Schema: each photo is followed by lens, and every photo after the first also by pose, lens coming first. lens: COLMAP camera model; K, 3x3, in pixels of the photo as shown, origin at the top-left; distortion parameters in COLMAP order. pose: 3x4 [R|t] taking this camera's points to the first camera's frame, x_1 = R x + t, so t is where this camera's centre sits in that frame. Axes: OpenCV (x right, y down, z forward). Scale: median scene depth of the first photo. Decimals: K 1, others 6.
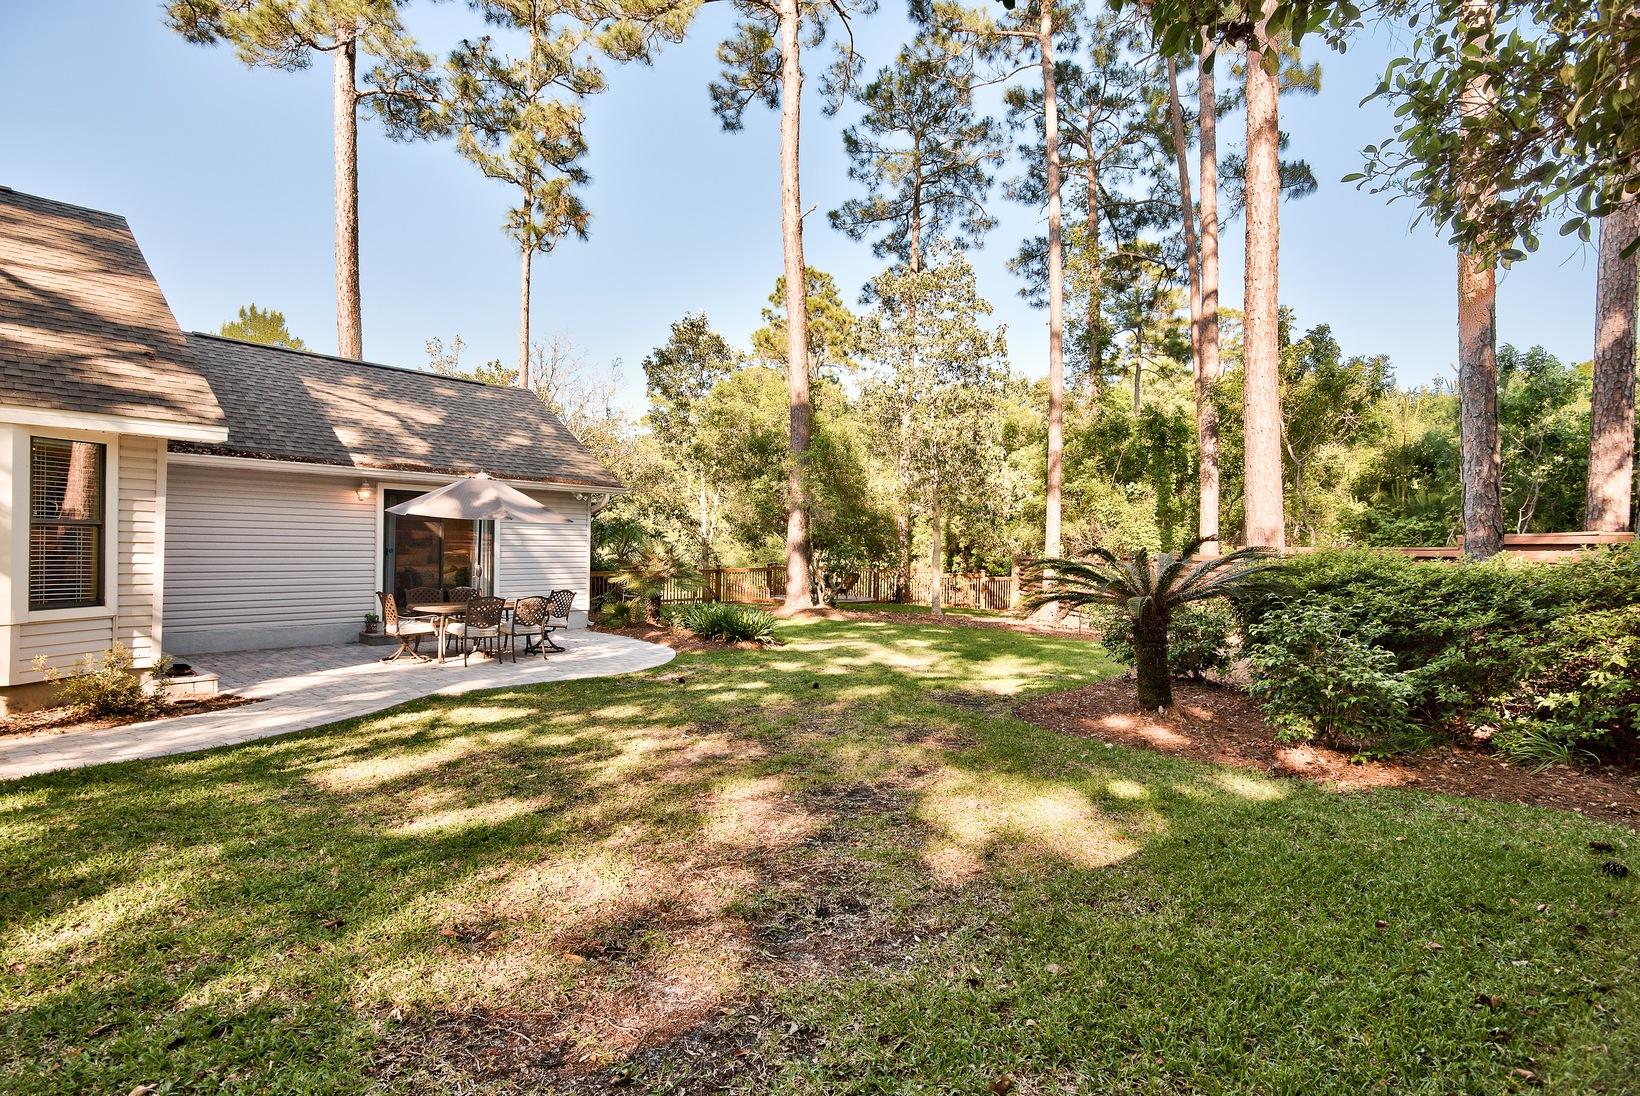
lens RADIAL K [[799.7, 0, 814.7], [0, 799.7, 543.2], [0, 0, 1]] dist [-0.001541, 0.000260]
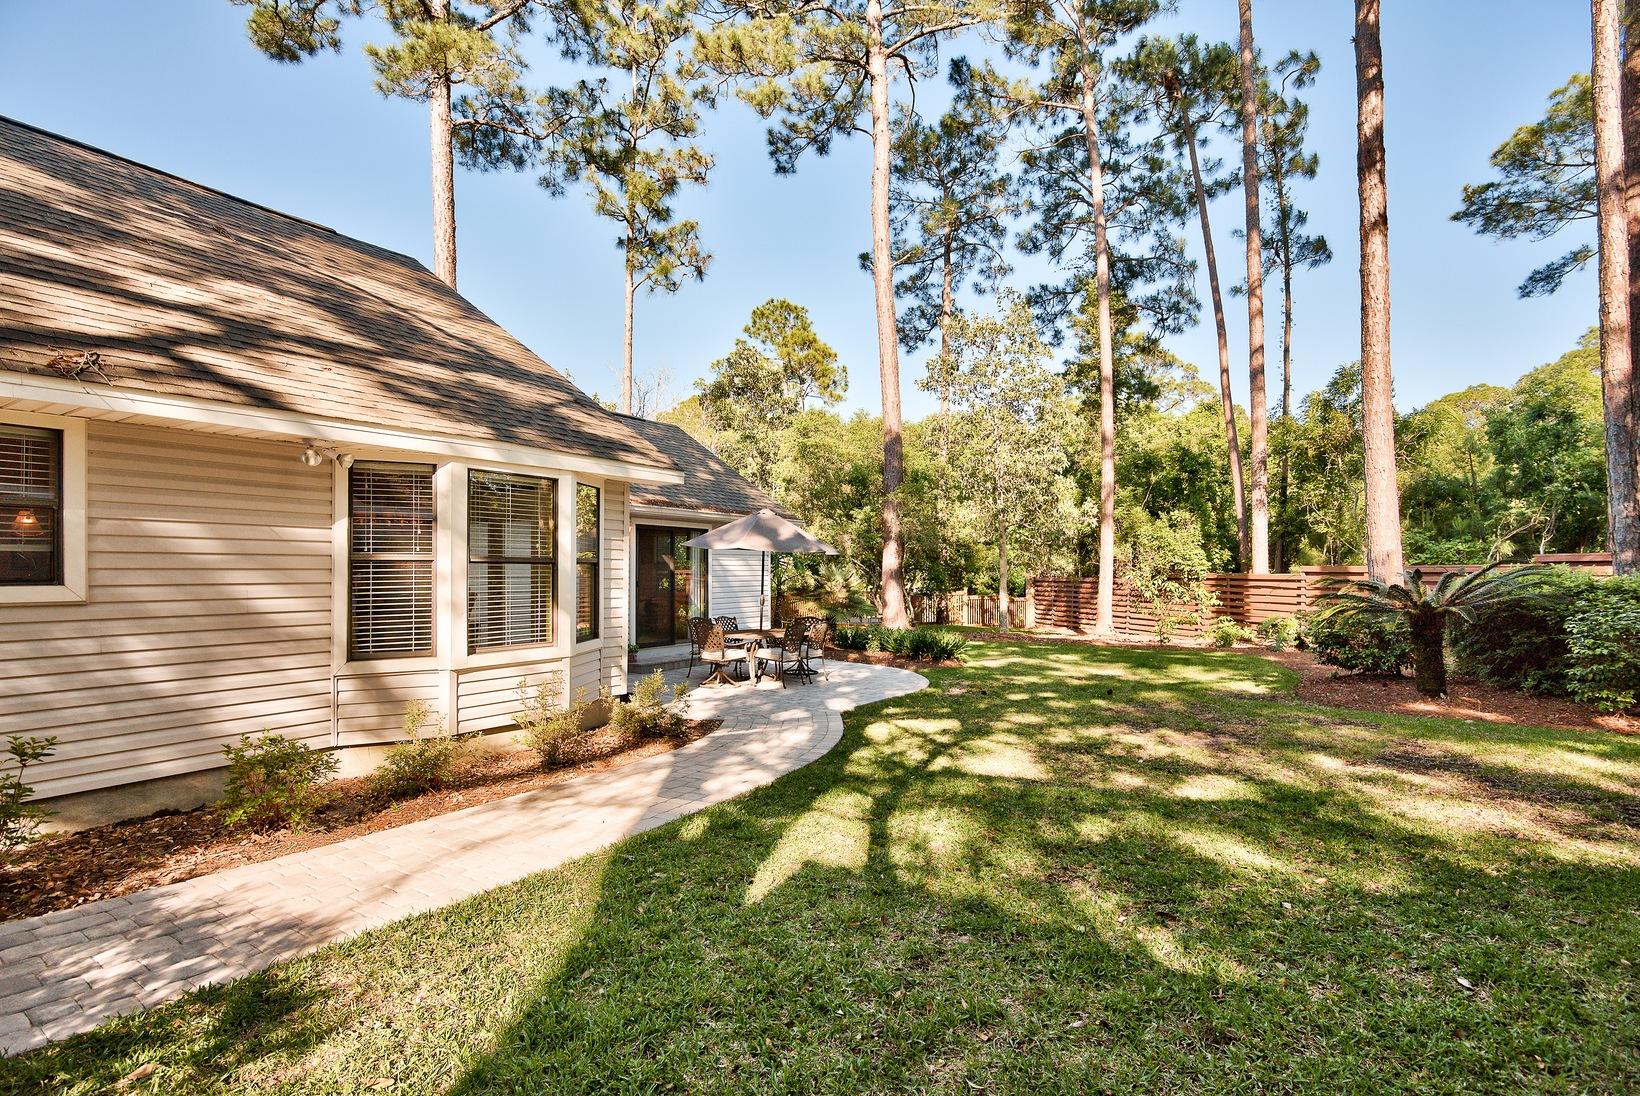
lens RADIAL K [[799.7, 0, 833.5], [0, 799.7, 556.9], [0, 0, 1]] dist [-0.001541, 0.000260]
pose [[0.988446, -0.014684, 0.150861, -0.202661], [0.016835, 0.999774, -0.012989, -0.003533], [-0.150636, 0.015379, 0.988470, -0.030747]]
